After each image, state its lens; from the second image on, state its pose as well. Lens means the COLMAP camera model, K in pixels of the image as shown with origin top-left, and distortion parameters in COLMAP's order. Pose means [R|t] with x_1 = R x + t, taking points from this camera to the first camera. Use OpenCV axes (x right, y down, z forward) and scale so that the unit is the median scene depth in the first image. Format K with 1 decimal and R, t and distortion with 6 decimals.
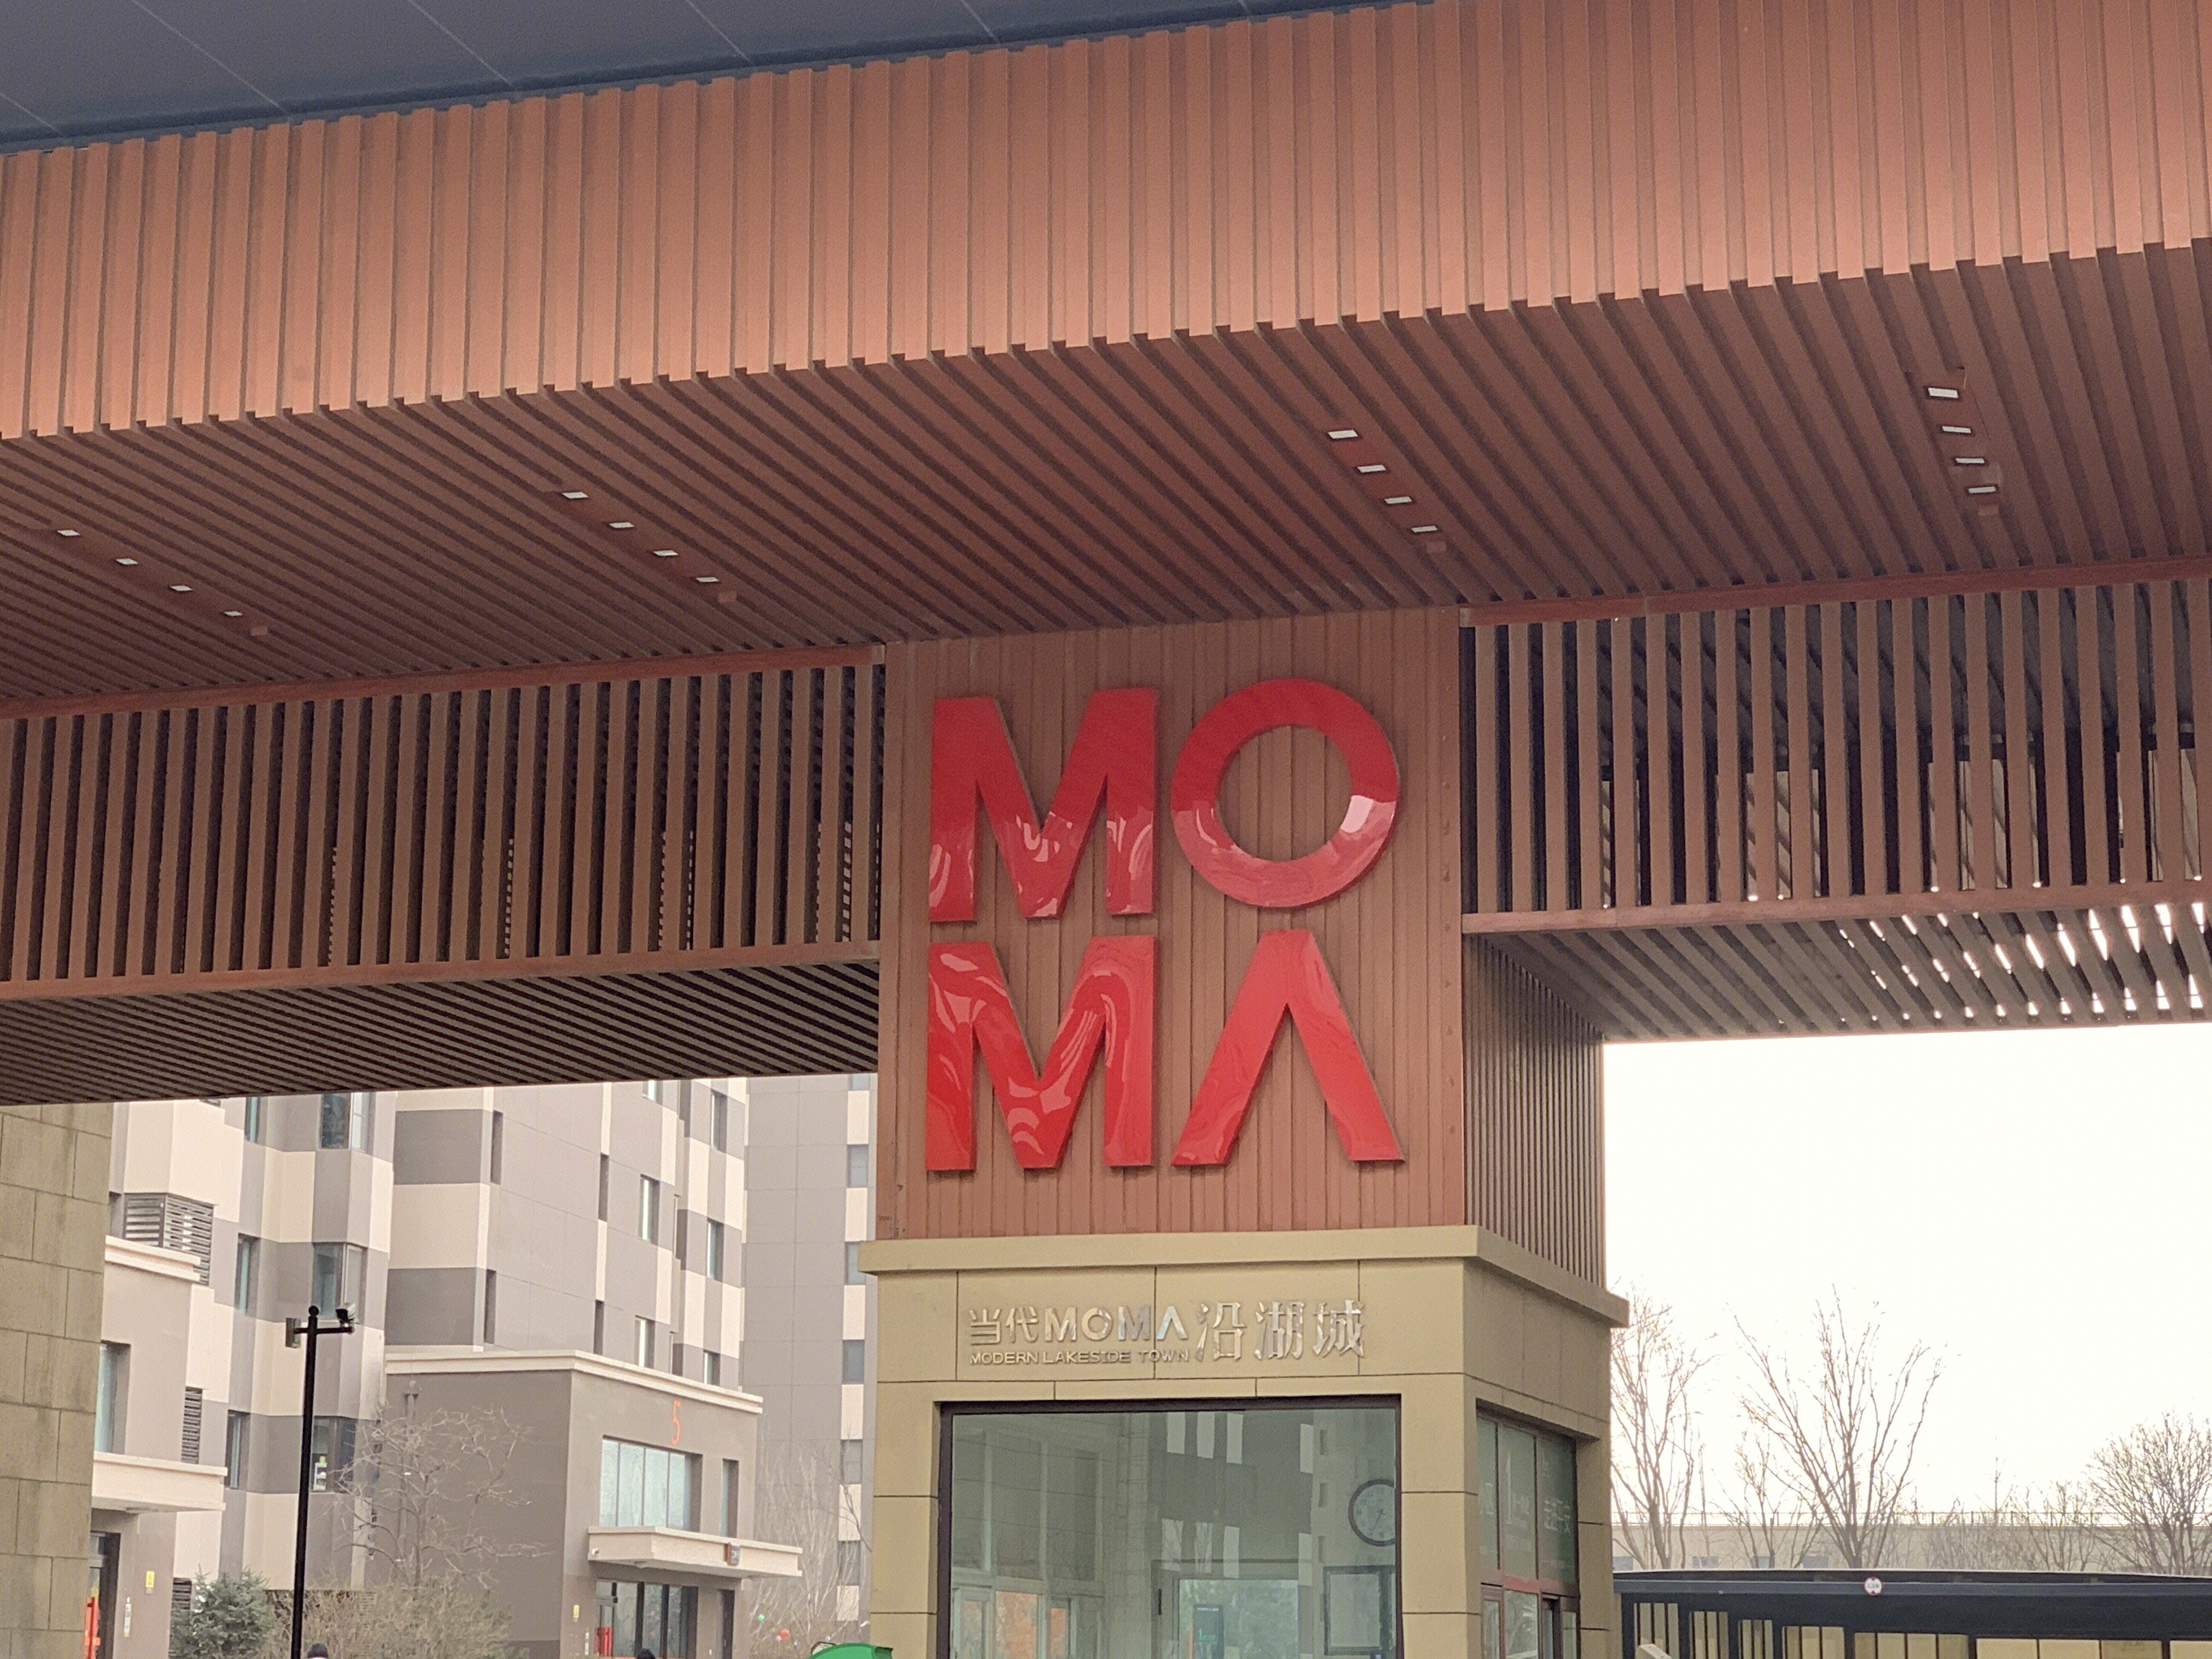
lens RADIAL K [[4263.9, 0, 1106.0], [0, 4263.9, 829.5], [0, 0, 1]] dist [0.044661, 0.125525]
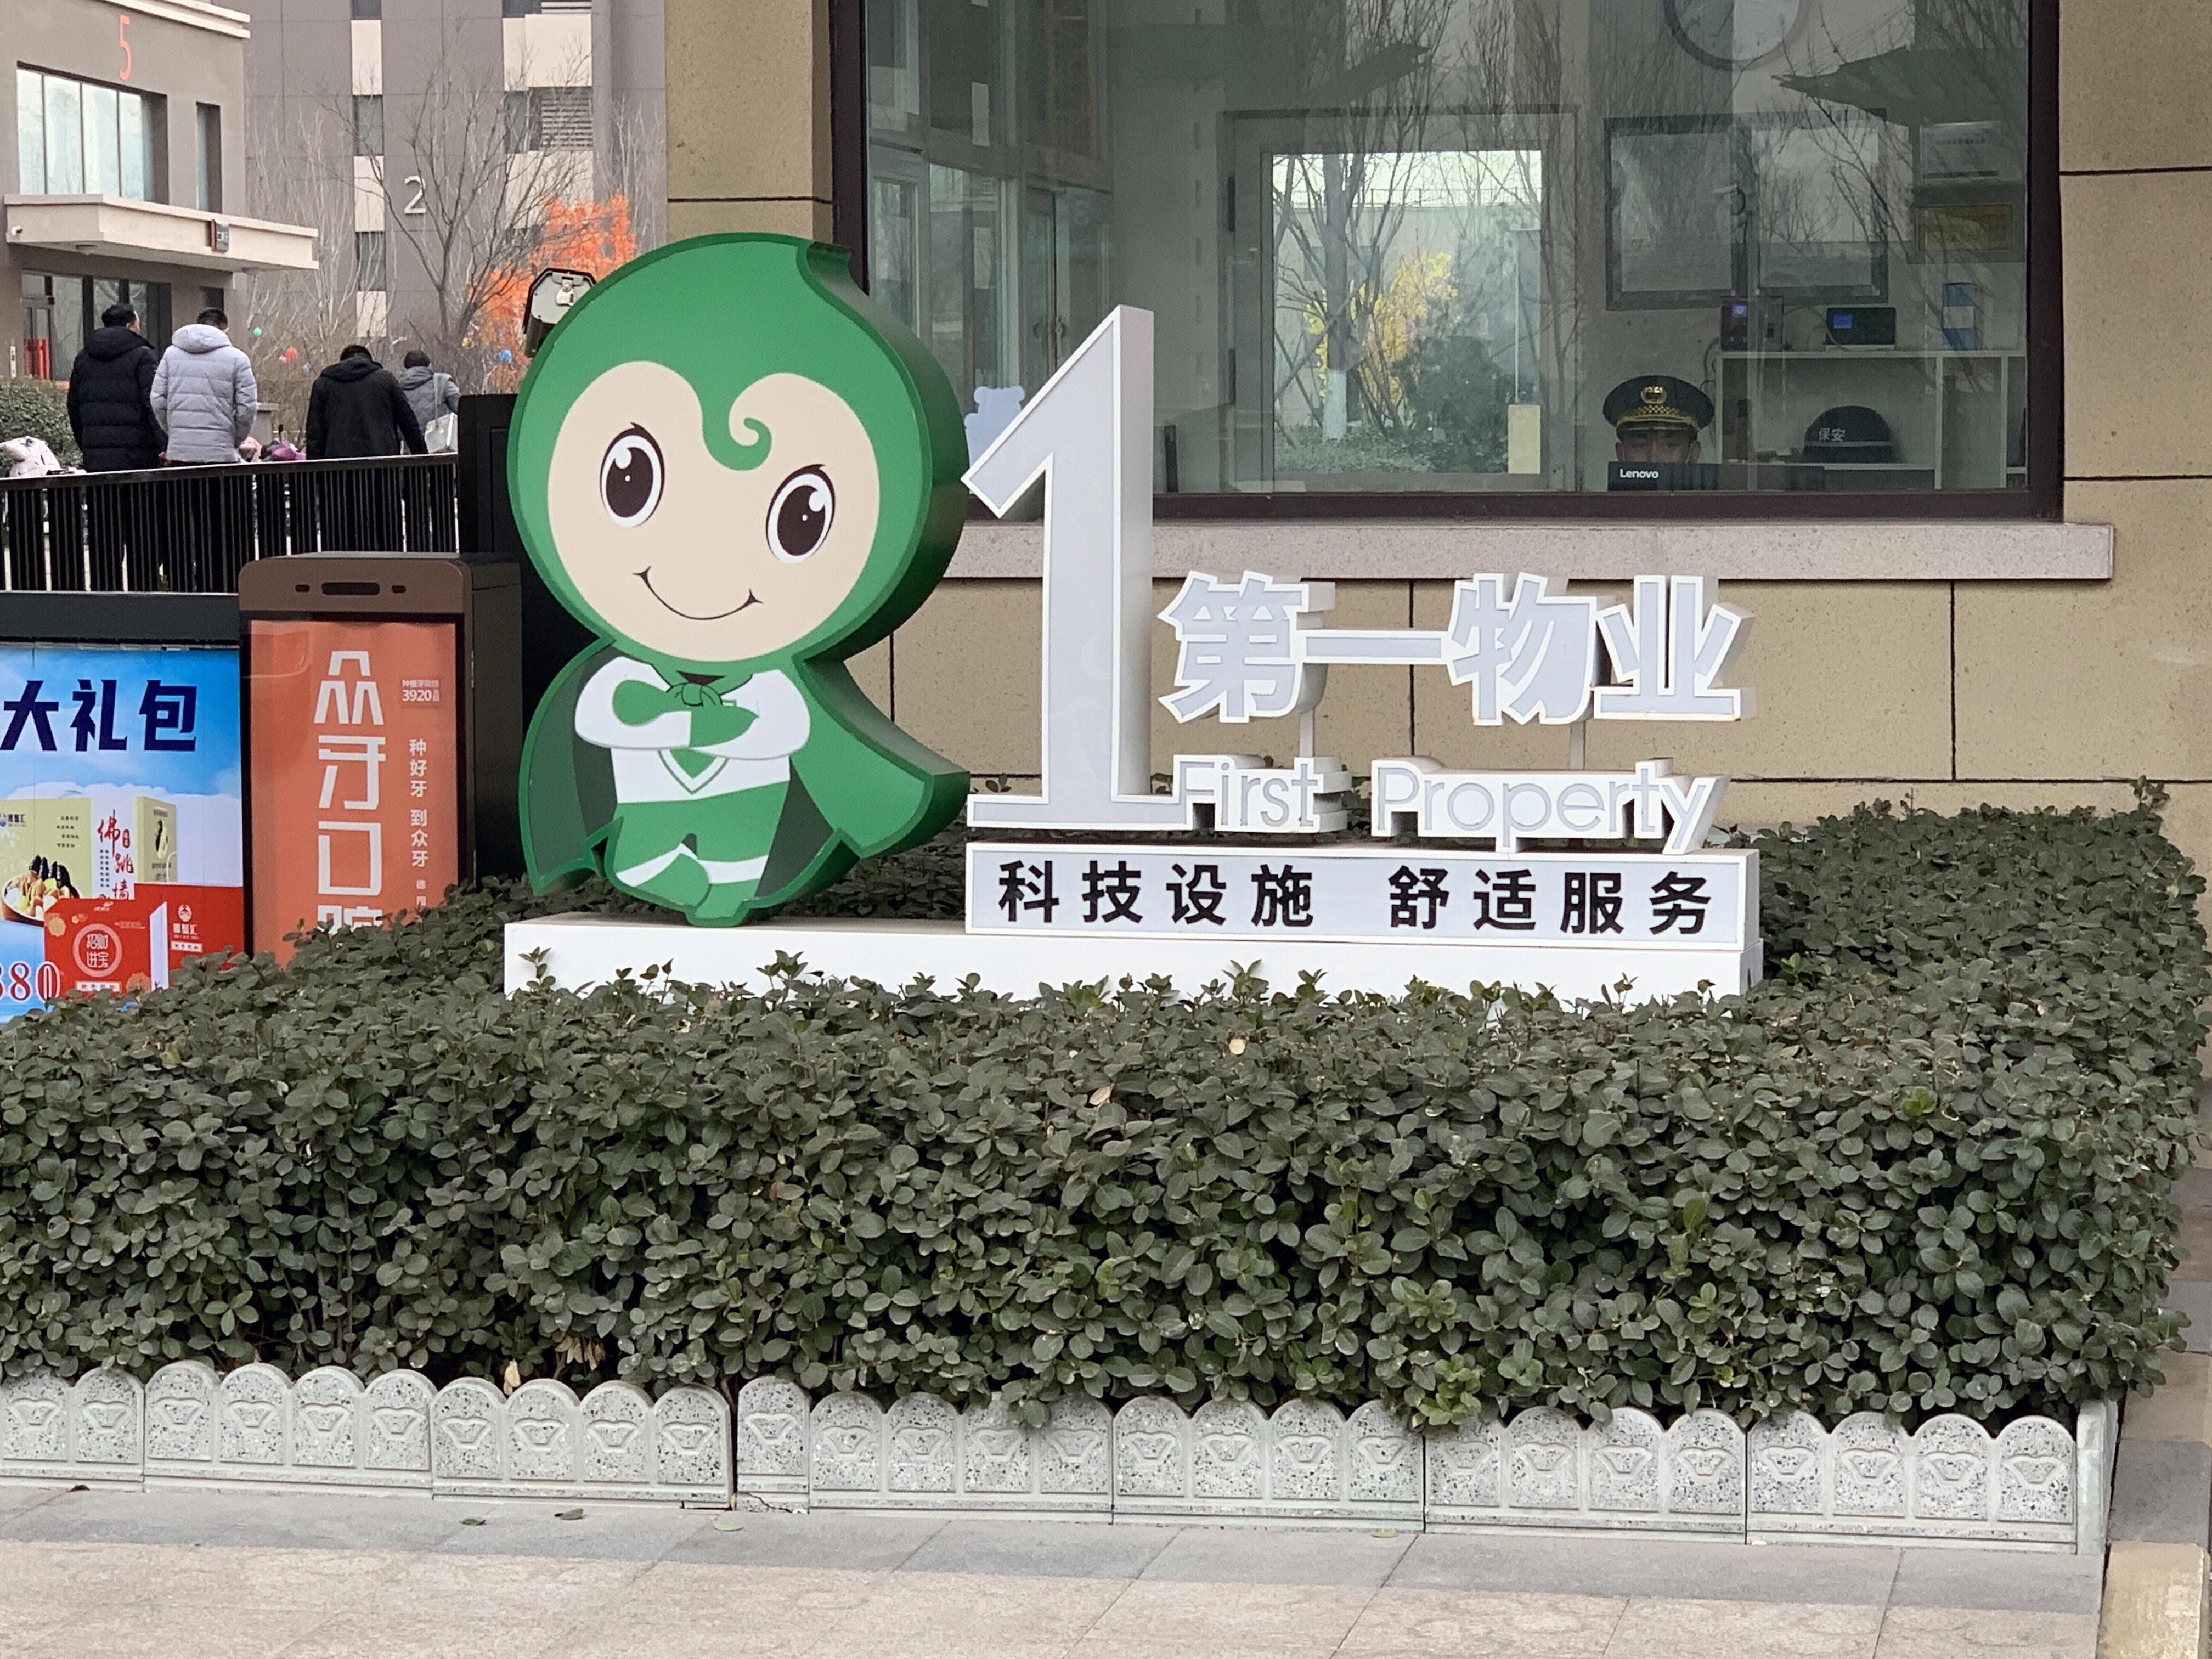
lens RADIAL K [[5206.9, 0, 1106.0], [0, 5206.9, 829.5], [0, 0, 1]] dist [0.058251, 0.731102]
pose [[0.996404, -0.021176, 0.082042, -0.014740], [-0.002027, 0.962030, 0.272936, 0.028935], [-0.084706, -0.272121, 0.958528, 0.139119]]
